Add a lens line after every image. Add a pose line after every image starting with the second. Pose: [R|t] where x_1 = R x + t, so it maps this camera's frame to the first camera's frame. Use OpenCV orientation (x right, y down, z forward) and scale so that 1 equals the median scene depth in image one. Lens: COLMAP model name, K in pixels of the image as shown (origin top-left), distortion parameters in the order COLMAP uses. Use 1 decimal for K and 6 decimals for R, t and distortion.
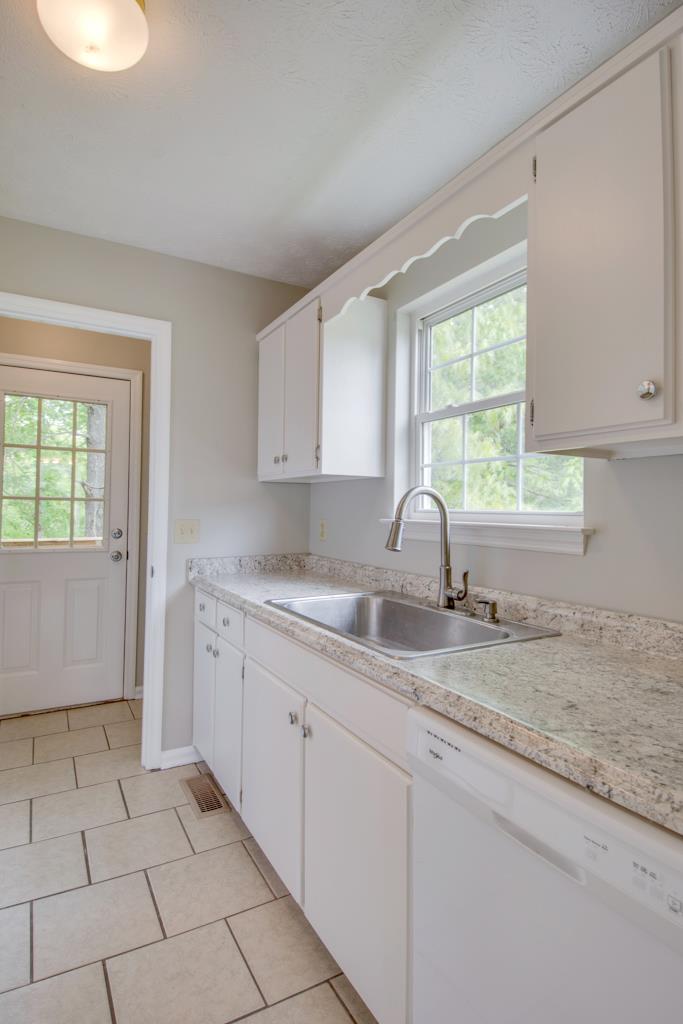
lens RADIAL K [[520.1, 0, 347.0], [0, 520.1, 502.7], [0, 0, 1]] dist [-0.001007, -0.000131]
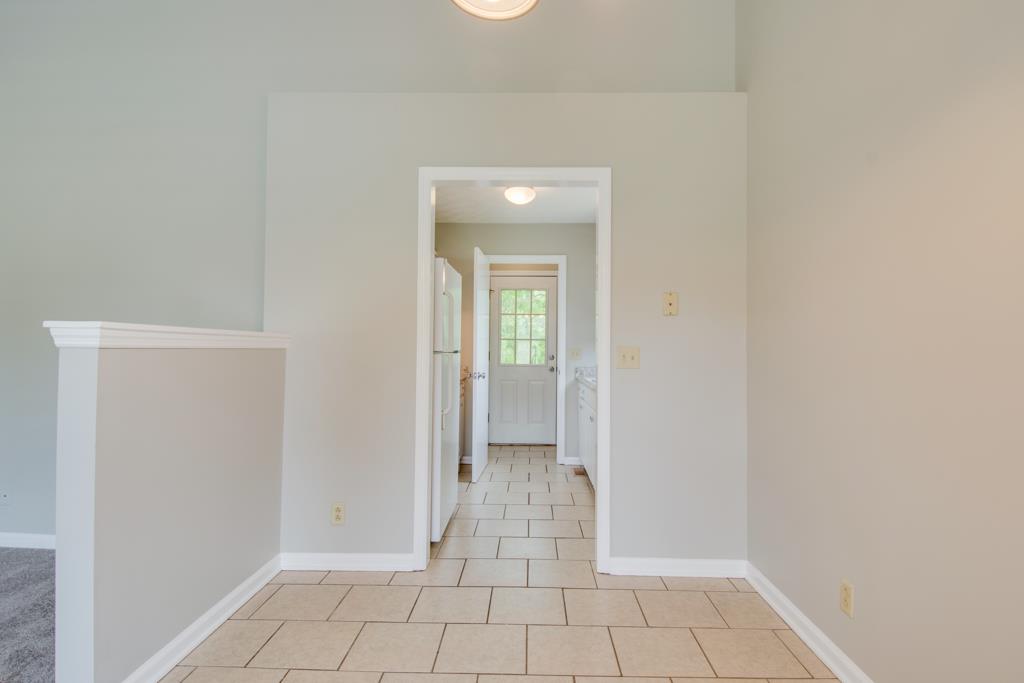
lens RADIAL K [[520.1, 0, 511.9], [0, 520.1, 342.2], [0, 0, 1]] dist [-0.001007, -0.000131]
pose [[0.853110, -0.005066, -0.521706, 0.570418], [0.005284, 0.999985, -0.001070, 0.007496], [0.521704, -0.001844, 0.853124, -0.927297]]
